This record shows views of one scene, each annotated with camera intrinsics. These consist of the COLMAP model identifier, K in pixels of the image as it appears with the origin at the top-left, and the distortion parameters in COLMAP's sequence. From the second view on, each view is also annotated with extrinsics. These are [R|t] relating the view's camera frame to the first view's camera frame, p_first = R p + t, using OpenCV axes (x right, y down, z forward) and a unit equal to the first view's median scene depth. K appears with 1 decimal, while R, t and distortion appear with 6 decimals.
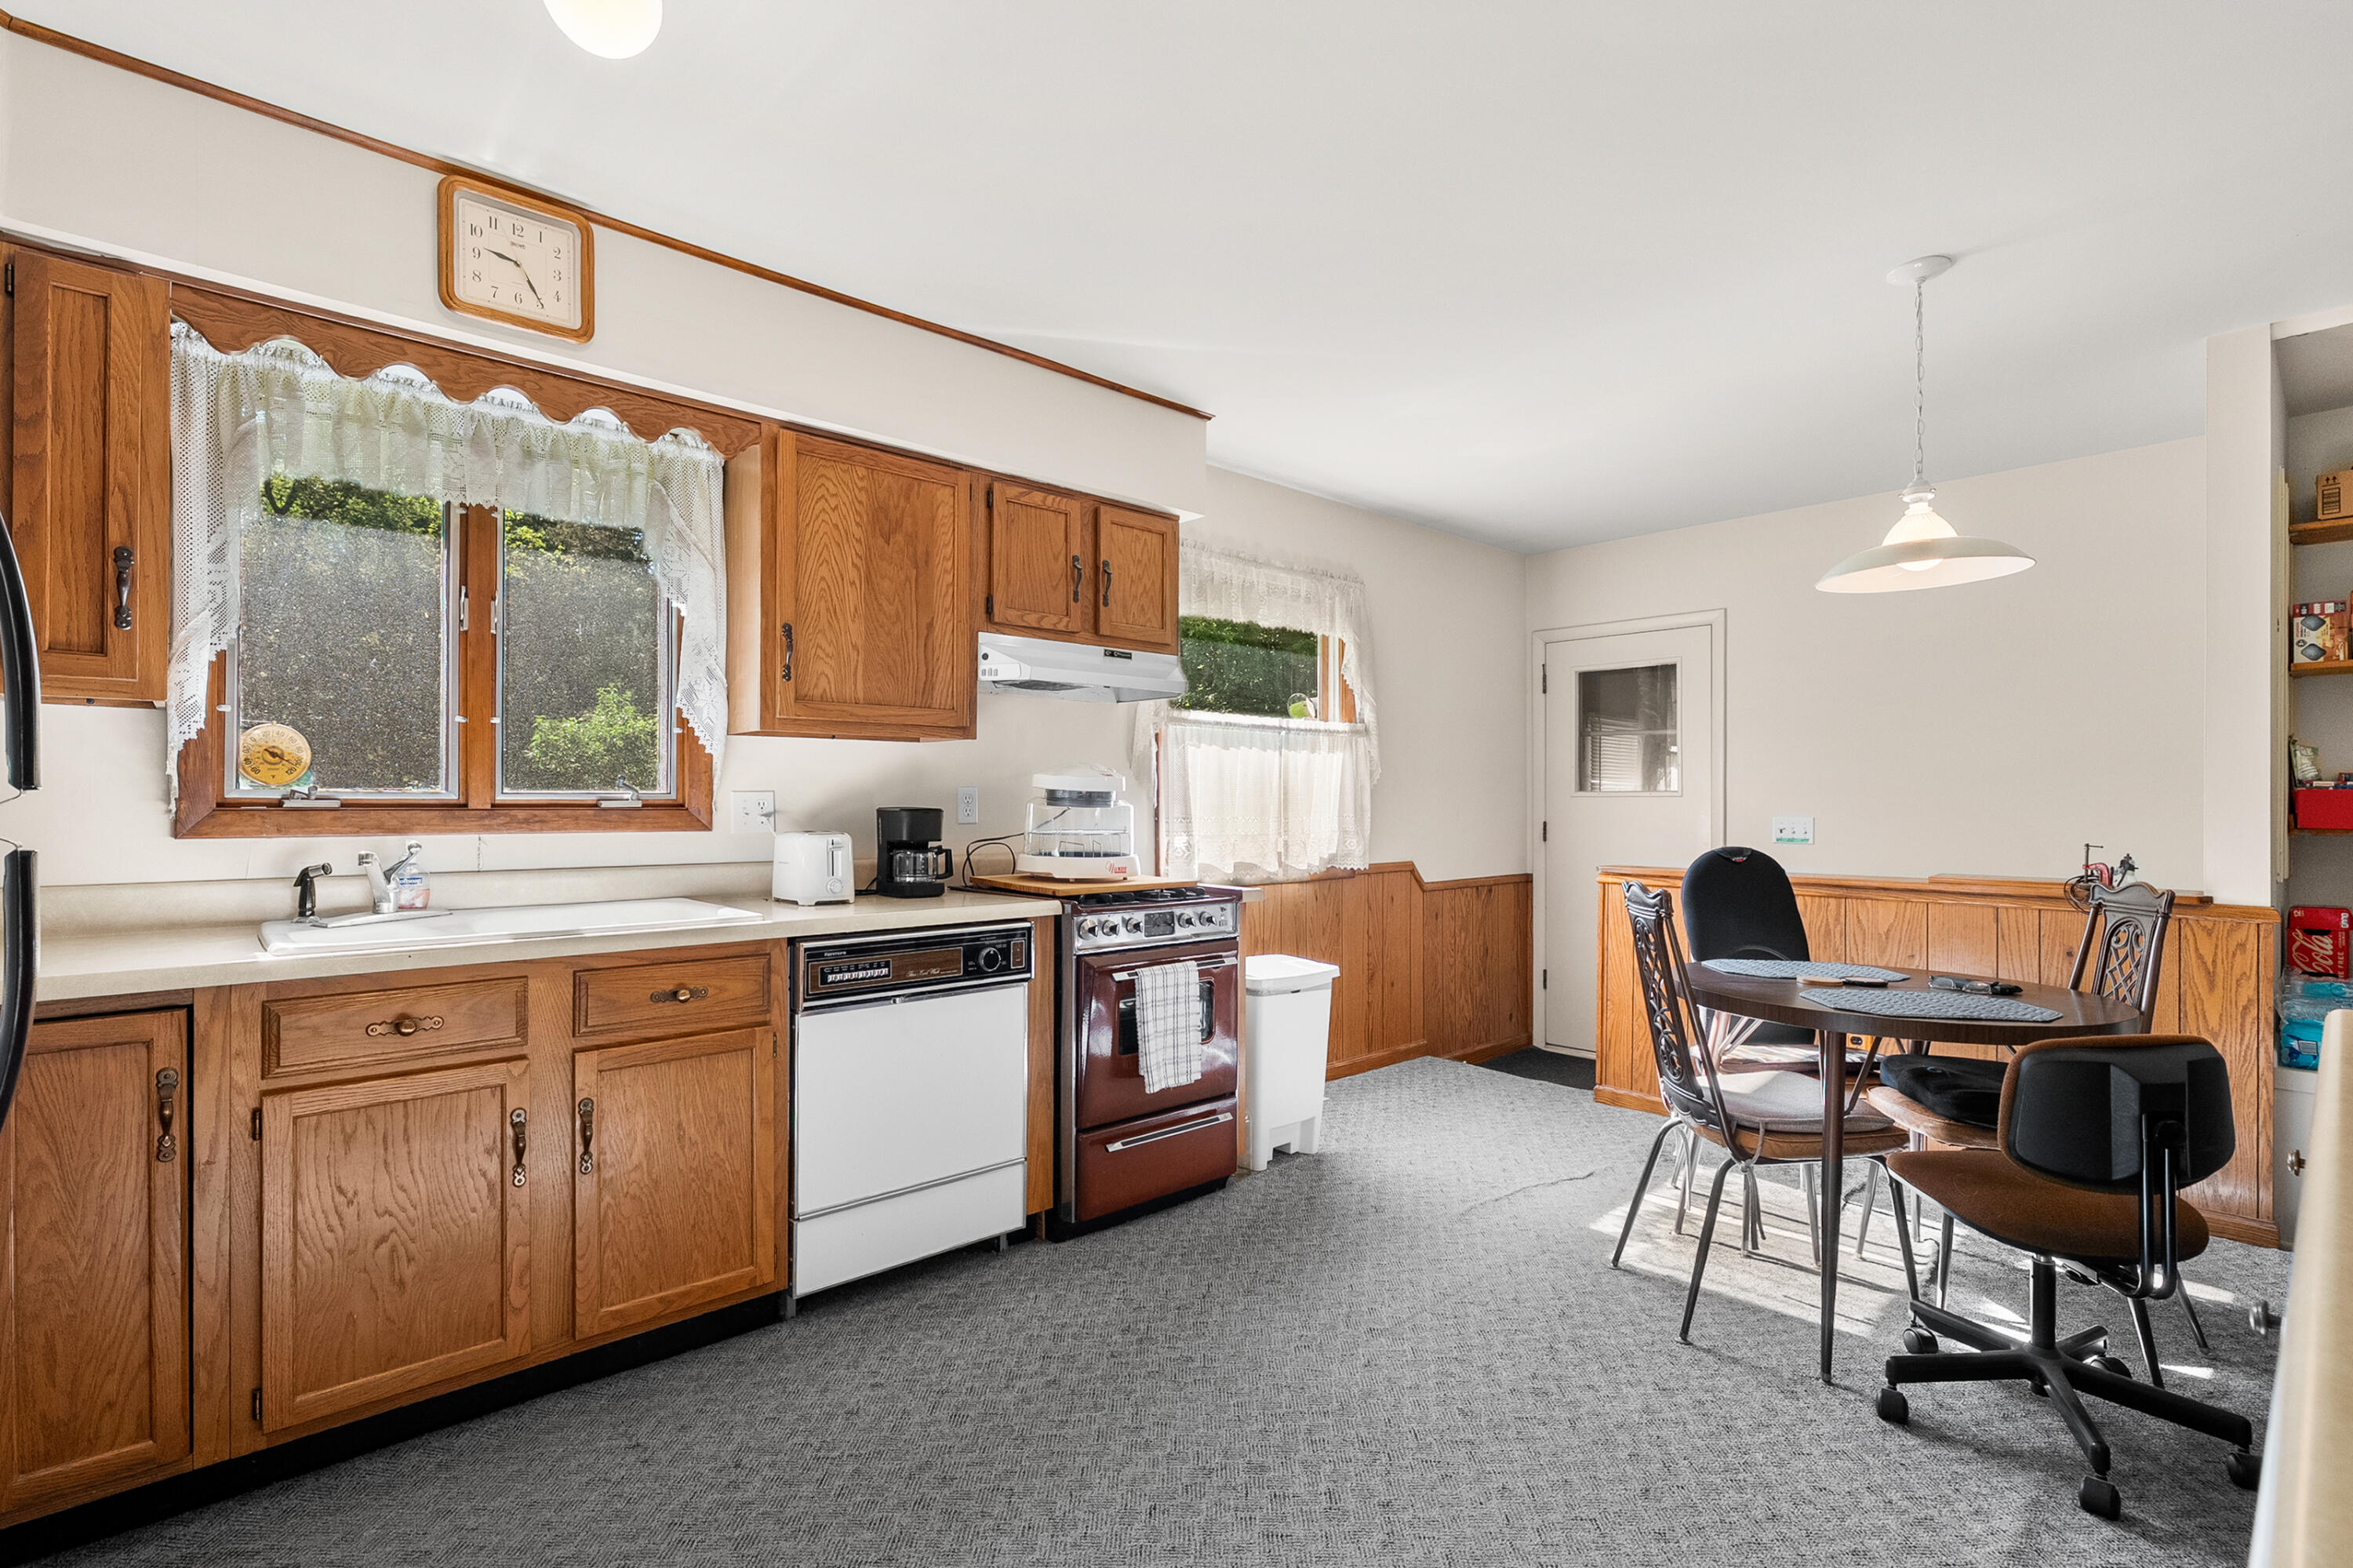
lens RADIAL K [[1098.5, 0, 1170.3], [0, 1098.5, 783.6], [0, 0, 1]] dist [-0.000724, -0.000008]
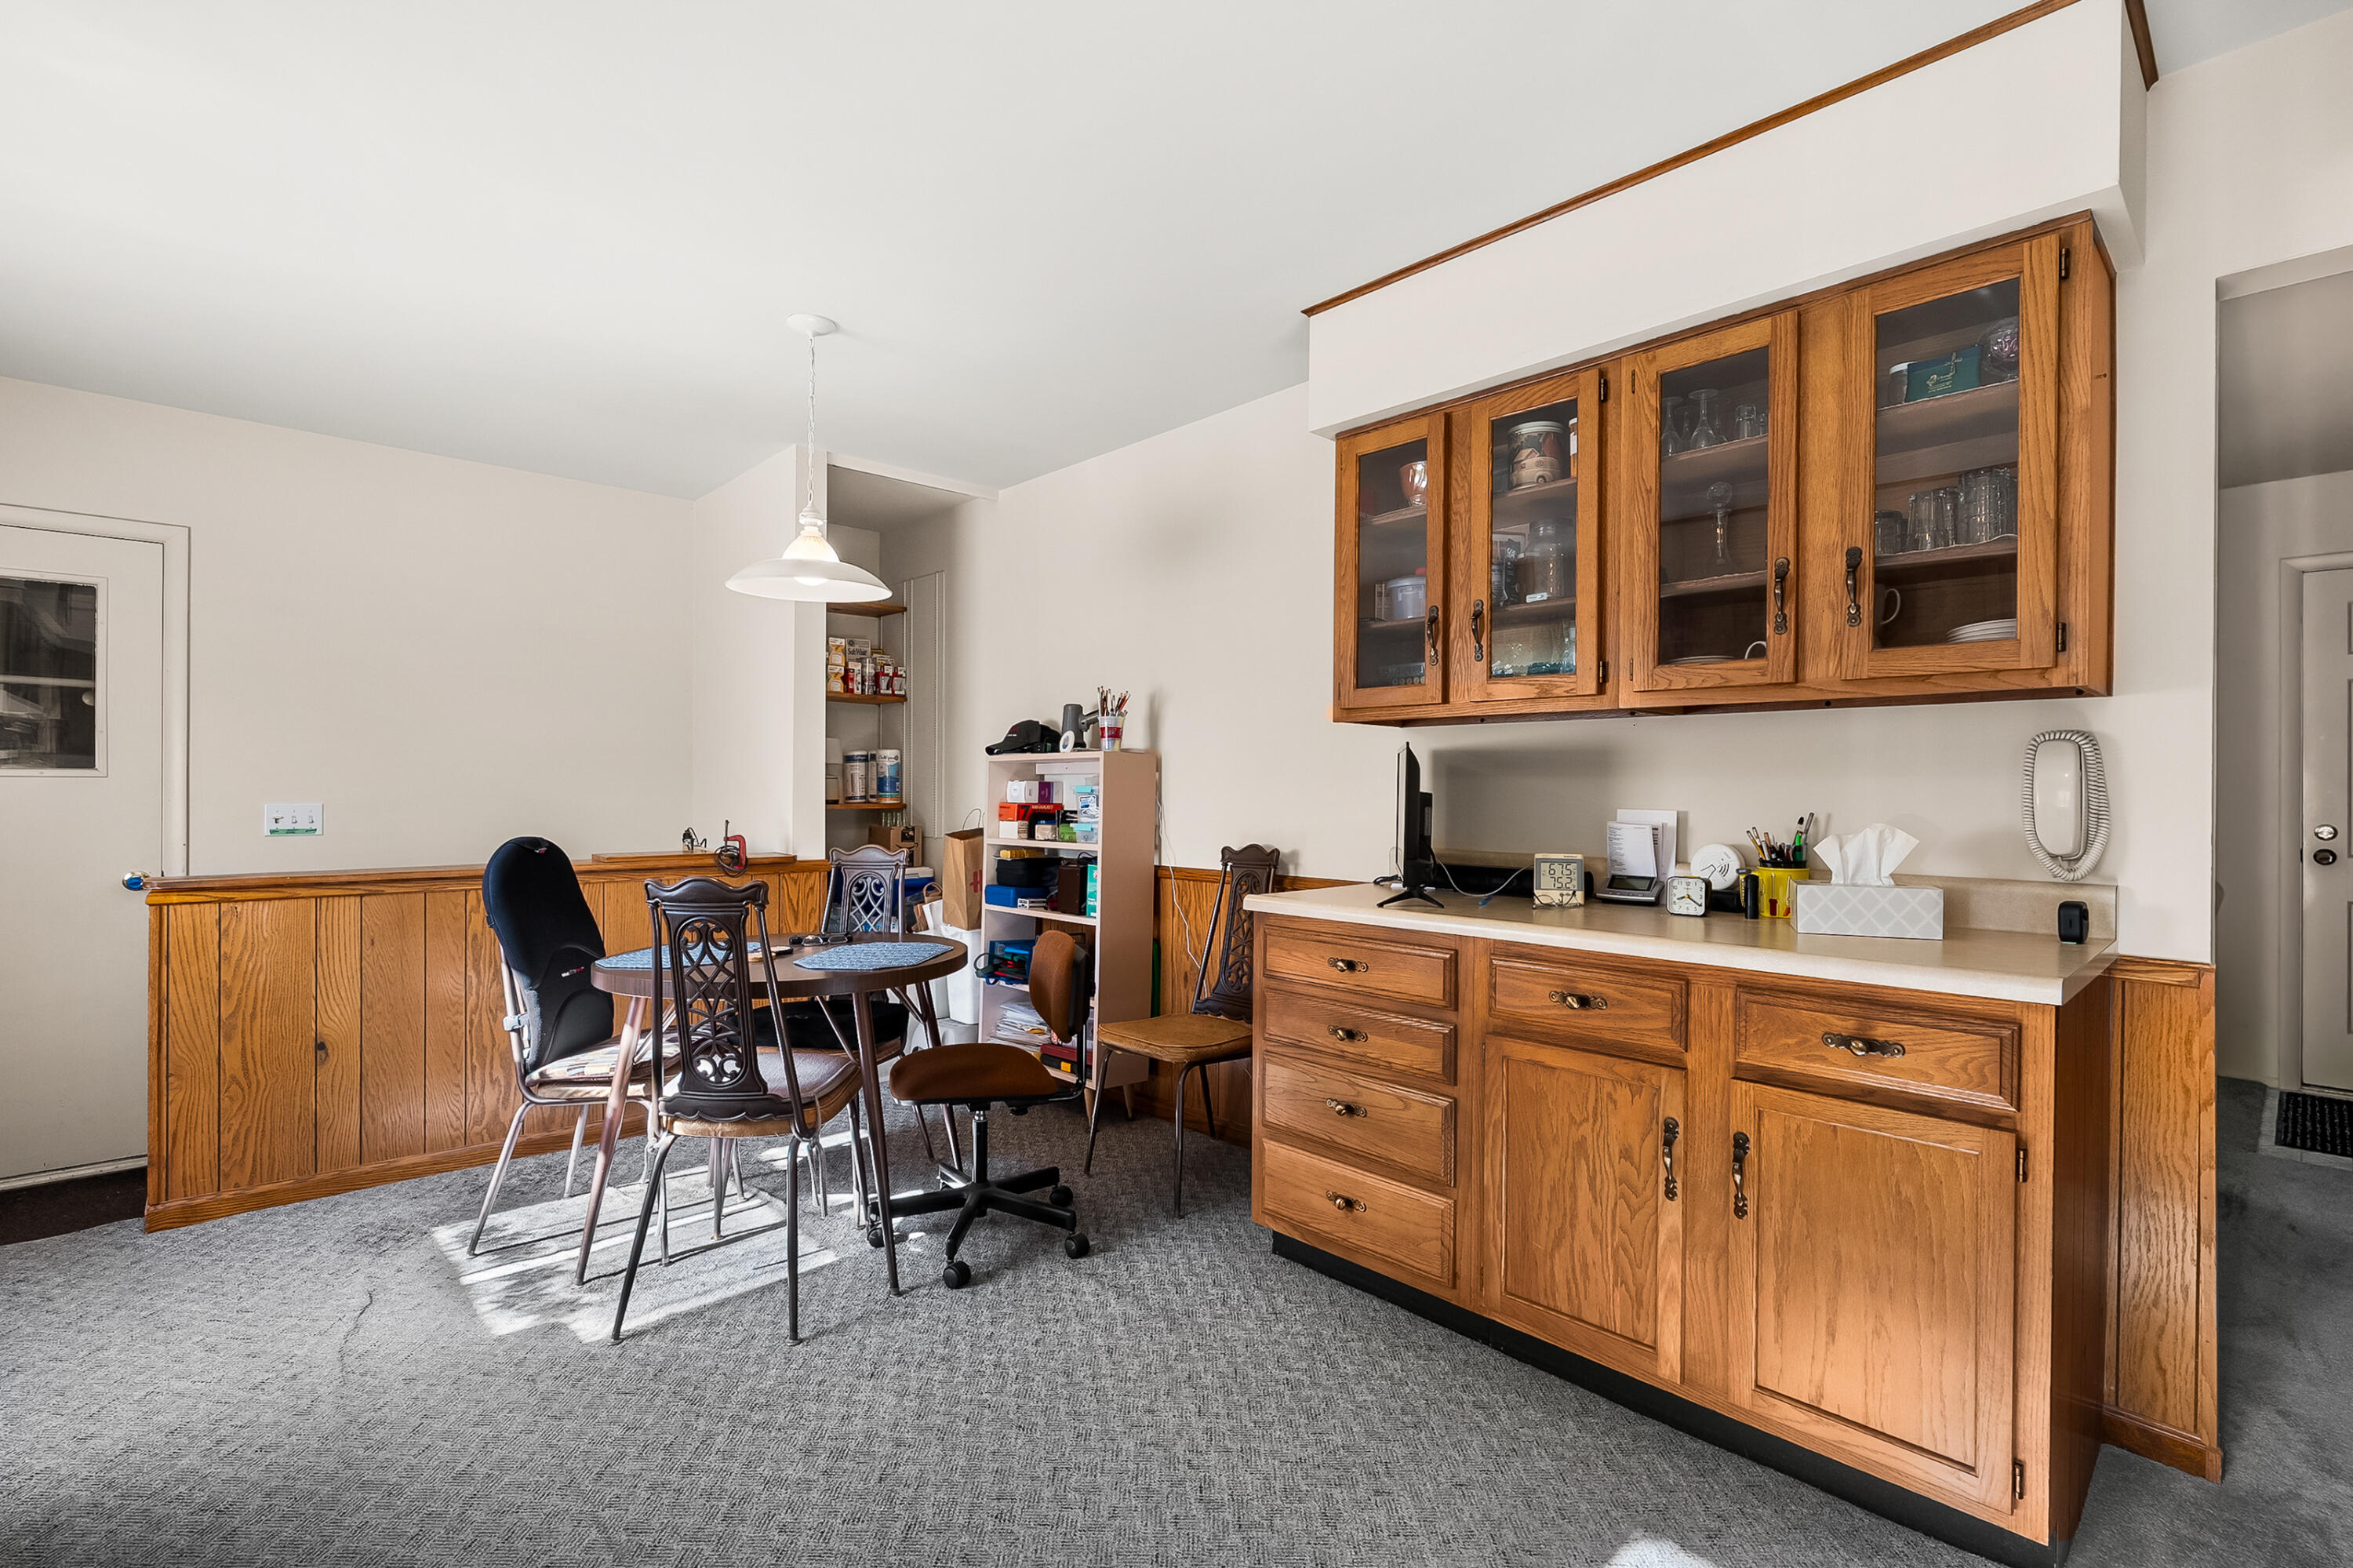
lens RADIAL K [[1067.6, 0, 1176.5], [0, 1067.6, 784.0], [0, 0, 1]] dist [-0.001073, 0.000064]
pose [[-0.015403, 0.001906, 0.999880, -0.366871], [-0.019317, 0.999811, -0.002203, 0.007288], [-0.999695, -0.019348, -0.015363, 0.520498]]
